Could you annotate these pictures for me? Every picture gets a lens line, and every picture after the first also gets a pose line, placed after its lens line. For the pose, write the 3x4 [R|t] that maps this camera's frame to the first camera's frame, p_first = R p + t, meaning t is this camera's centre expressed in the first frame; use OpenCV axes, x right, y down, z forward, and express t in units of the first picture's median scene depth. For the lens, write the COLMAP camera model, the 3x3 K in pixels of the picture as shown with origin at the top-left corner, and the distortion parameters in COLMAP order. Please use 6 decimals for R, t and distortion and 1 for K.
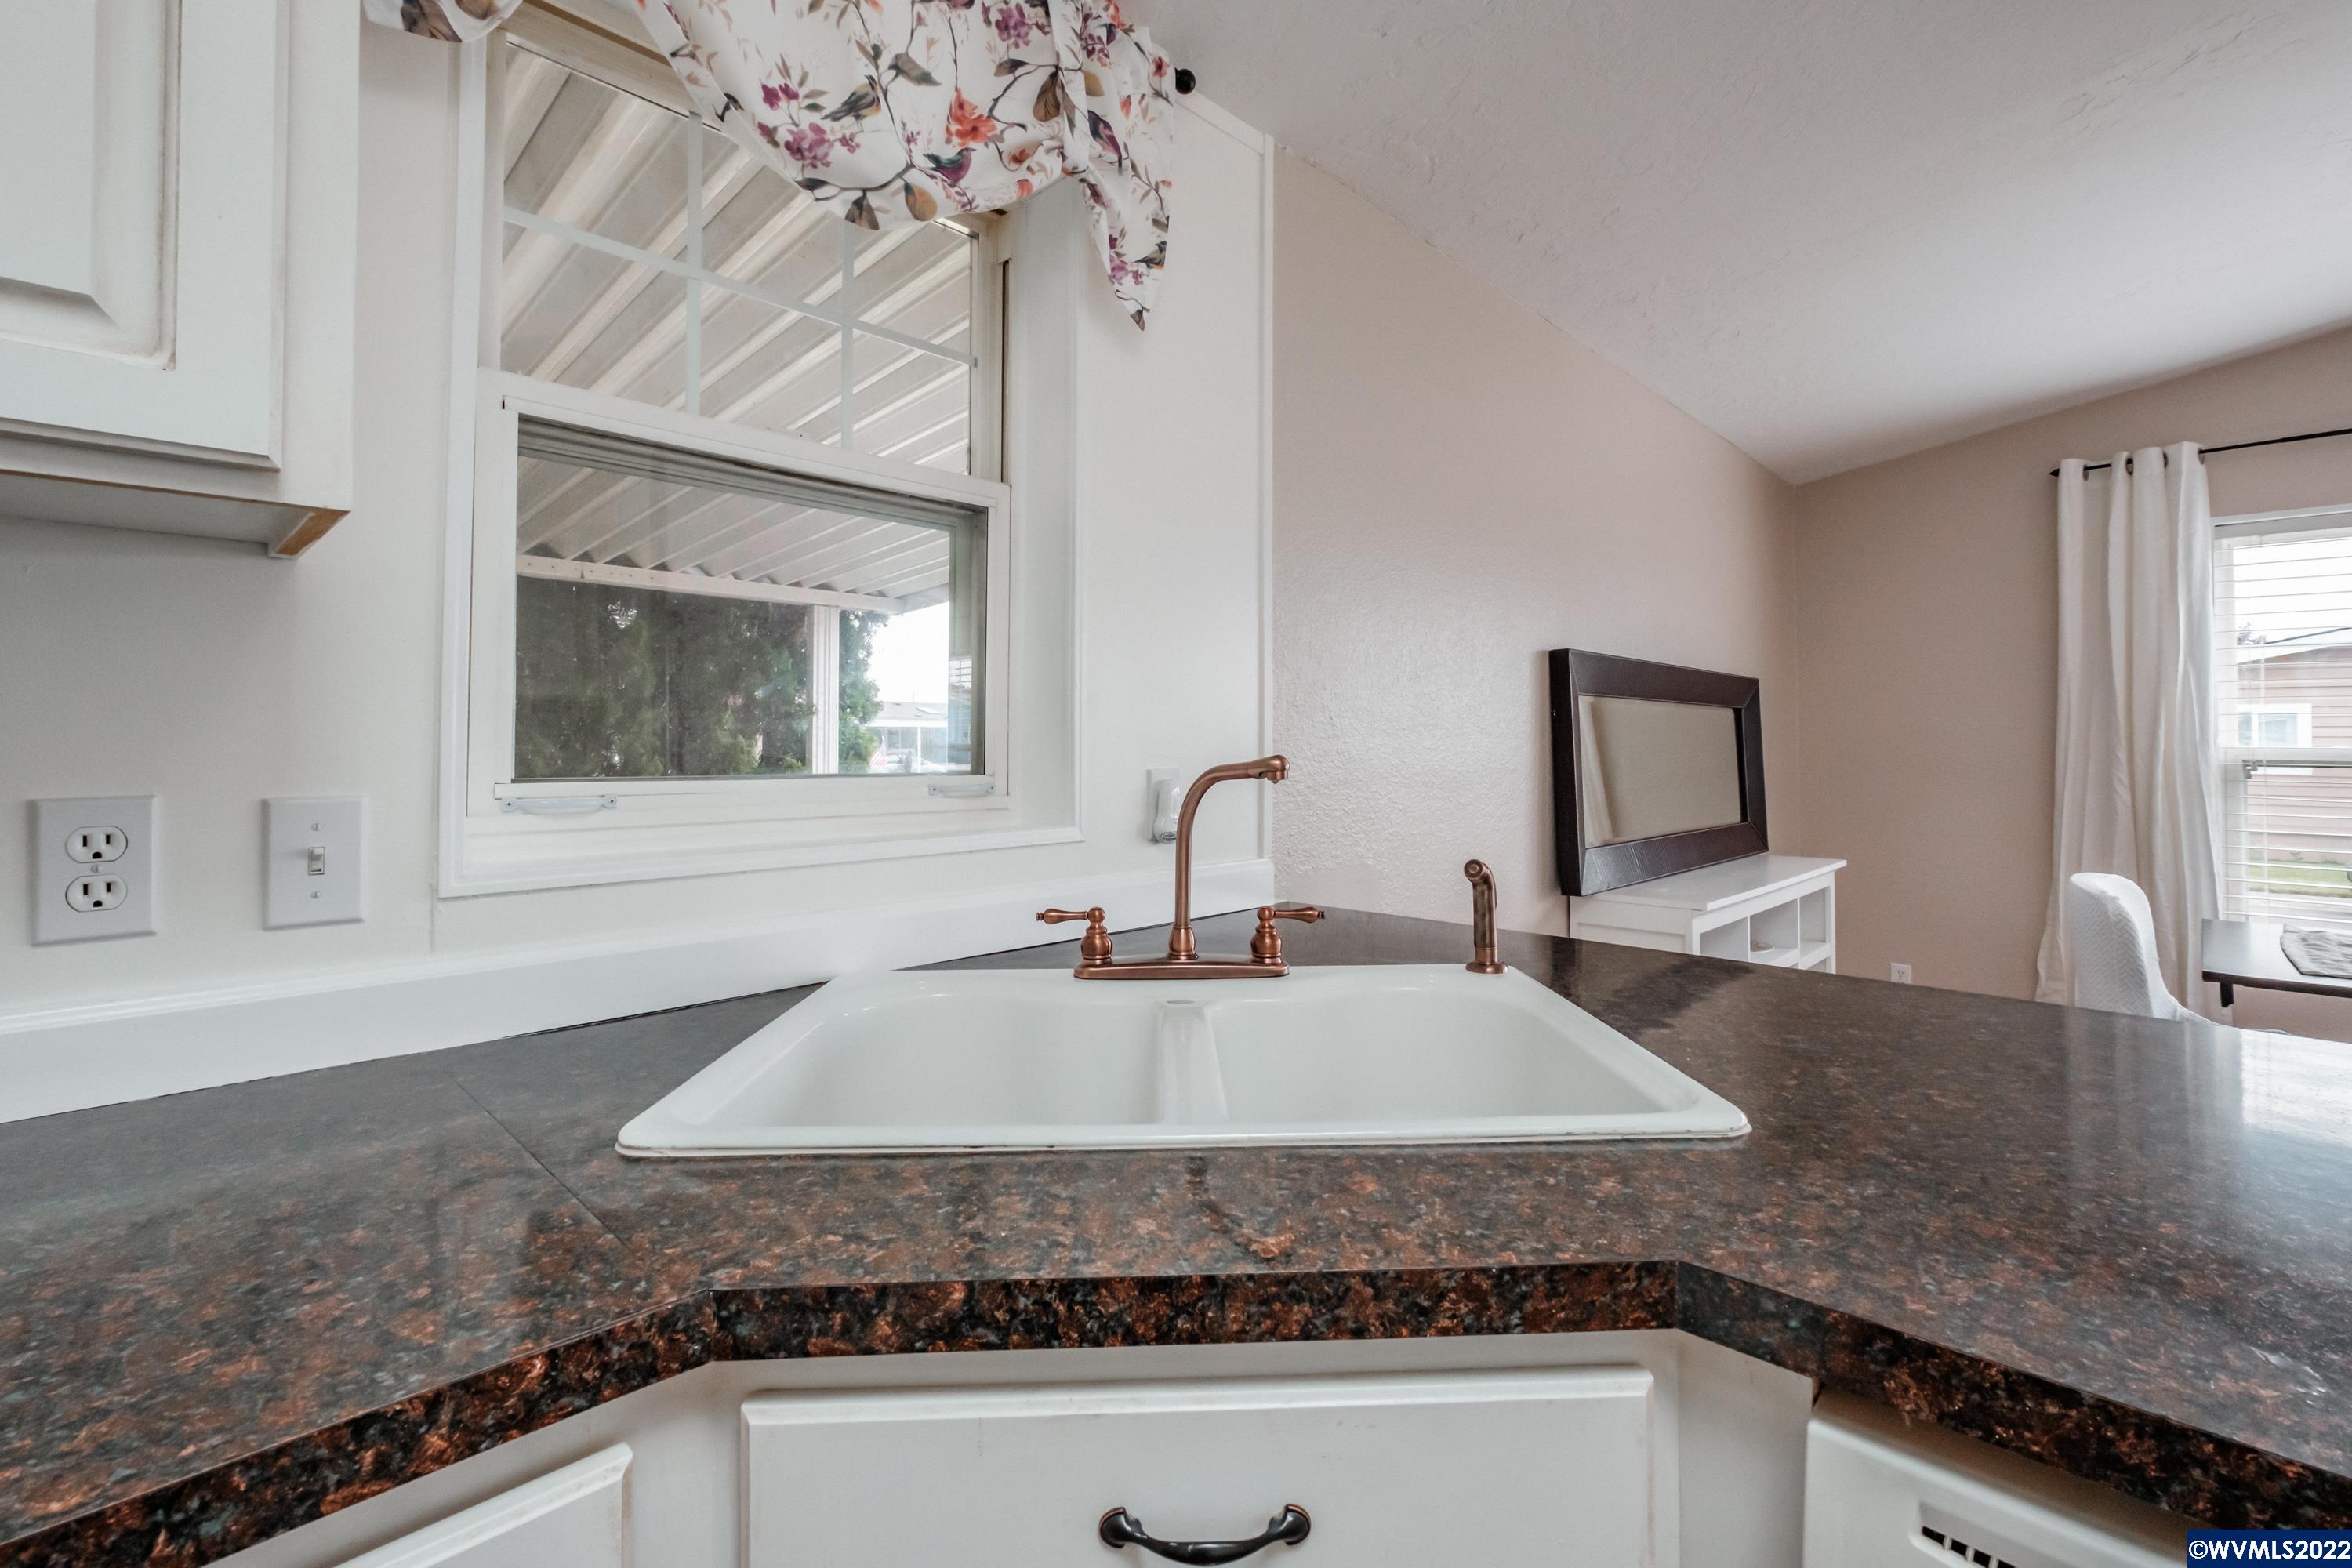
lens RADIAL K [[1041.2, 0, 1154.1], [0, 1041.2, 720.5], [0, 0, 1]] dist [-0.005398, 0.000134]
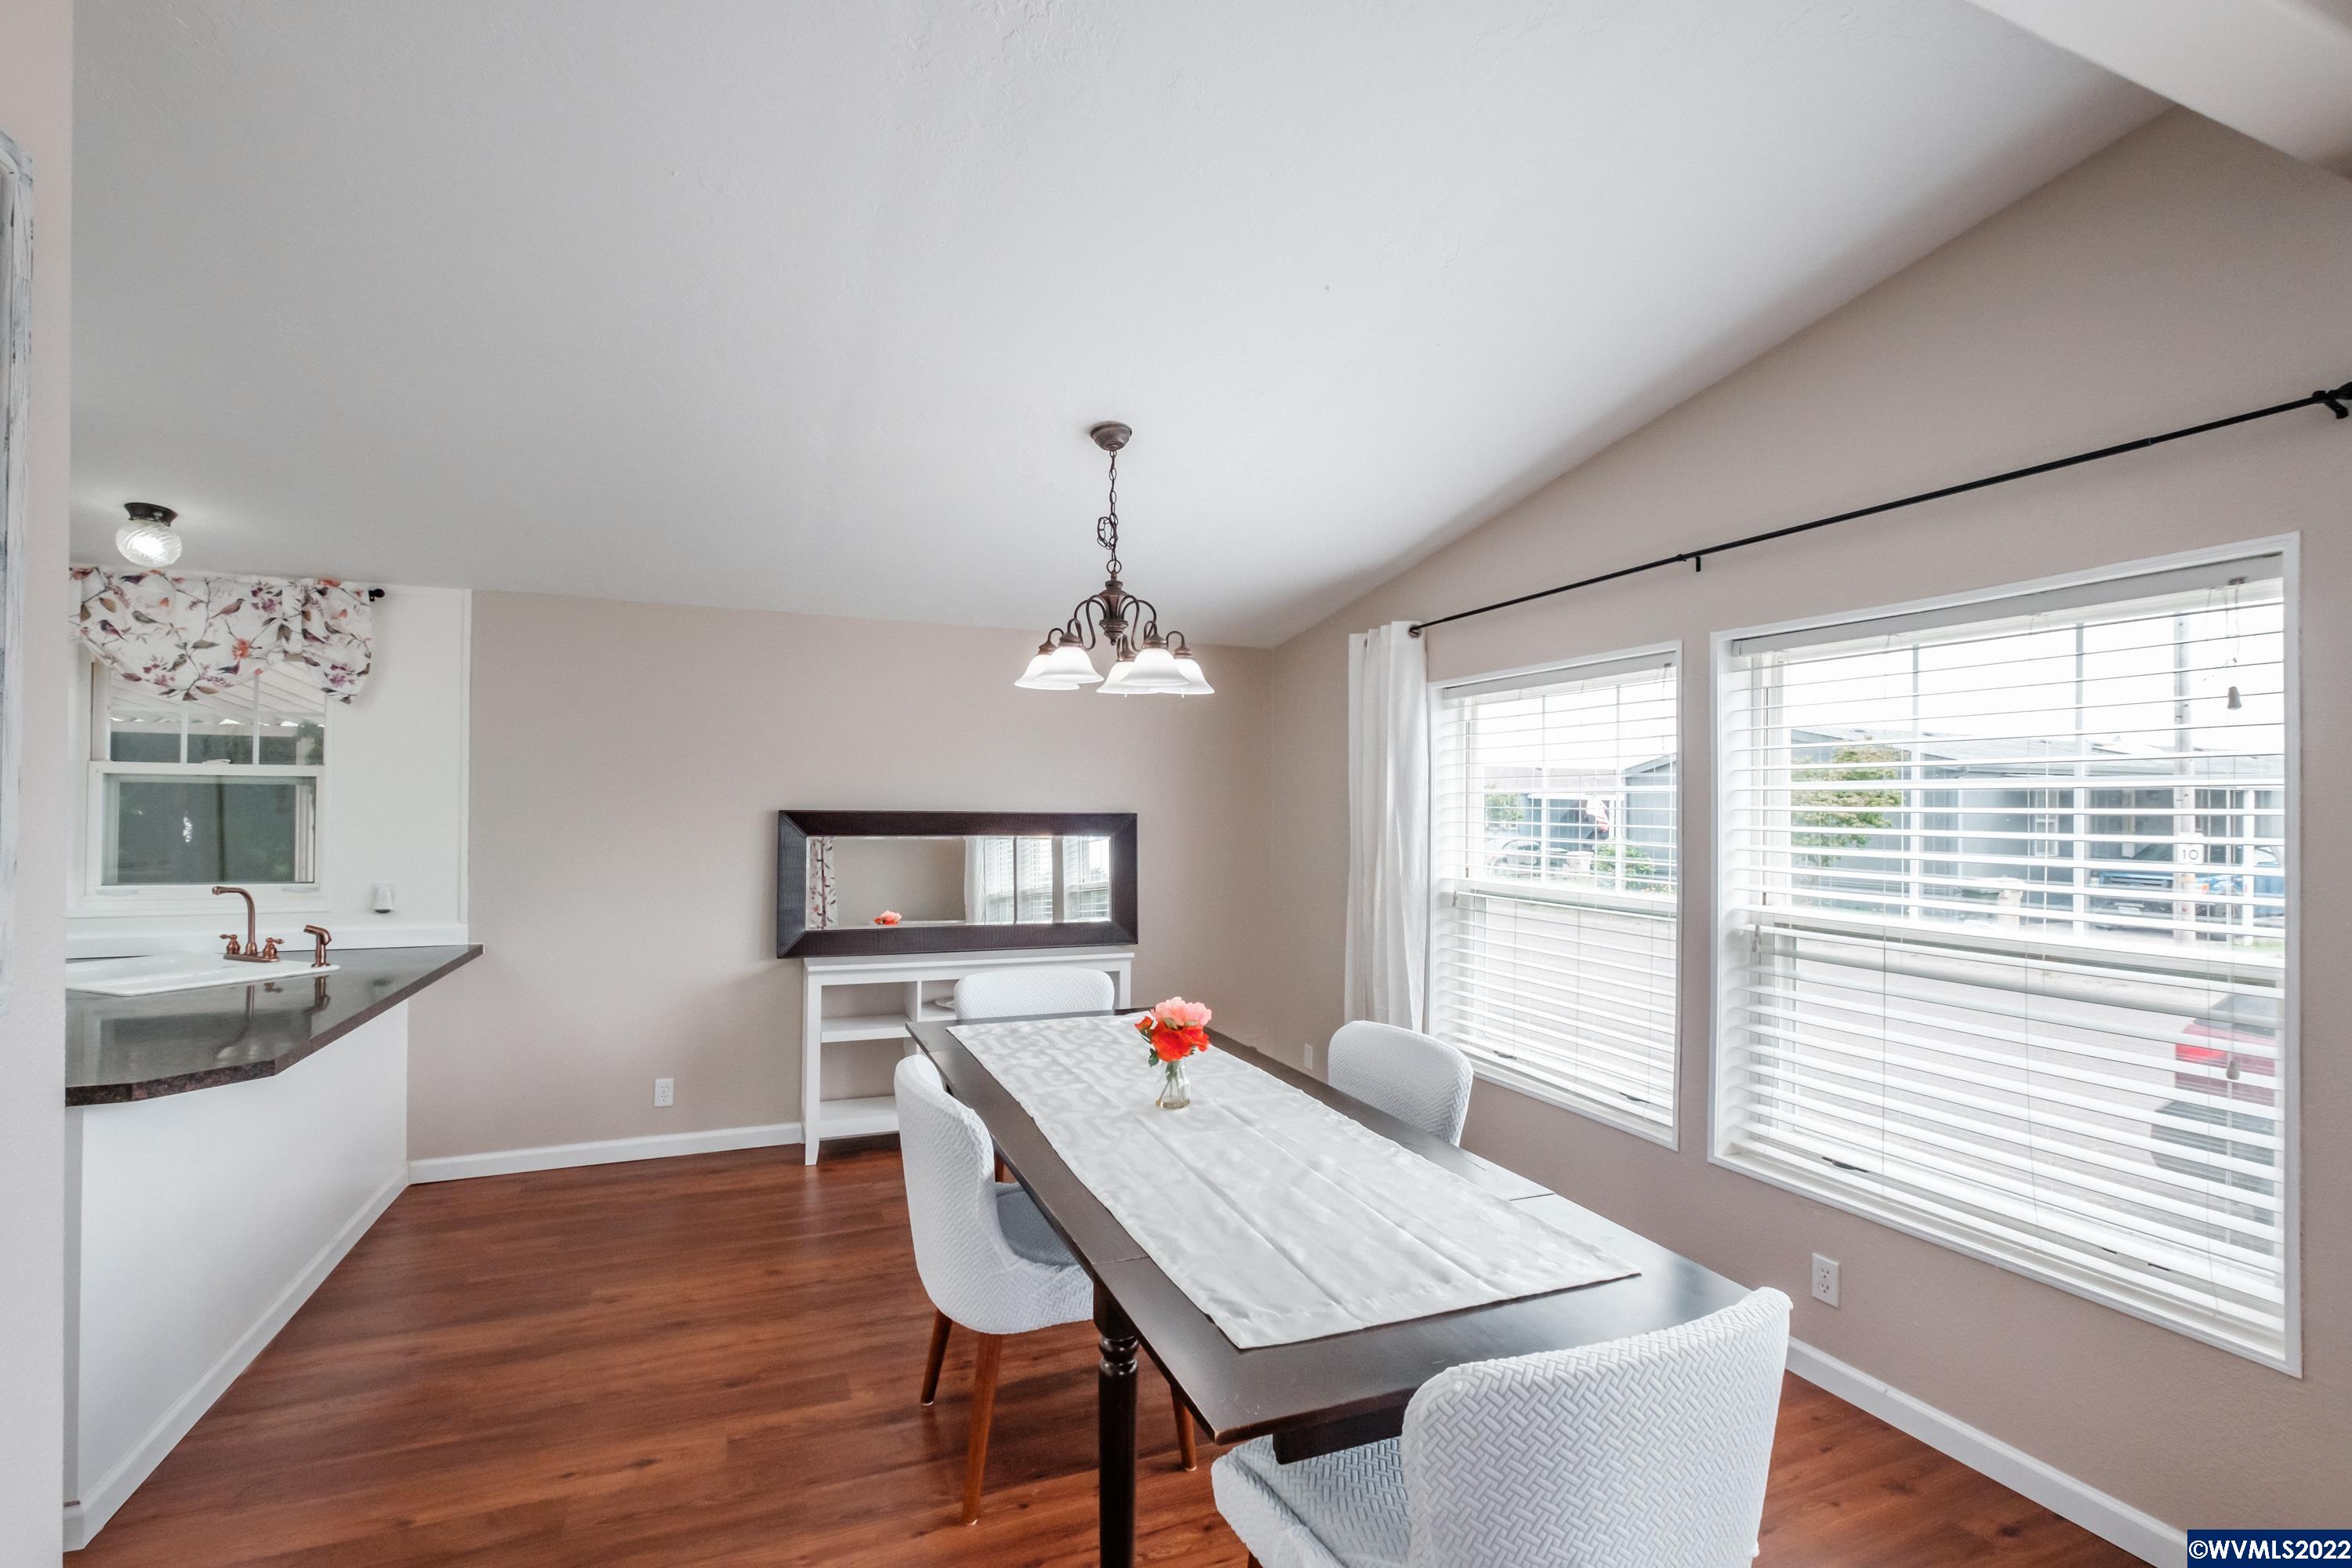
lens RADIAL K [[1041.2, 0, 1182.0], [0, 1041.2, 794.4], [0, 0, 1]] dist [-0.005398, 0.000134]
pose [[0.919074, 0.001061, -0.394083, 2.777838], [0.003638, 0.999931, 0.011177, -0.185111], [0.394068, -0.011706, 0.919007, -0.480778]]
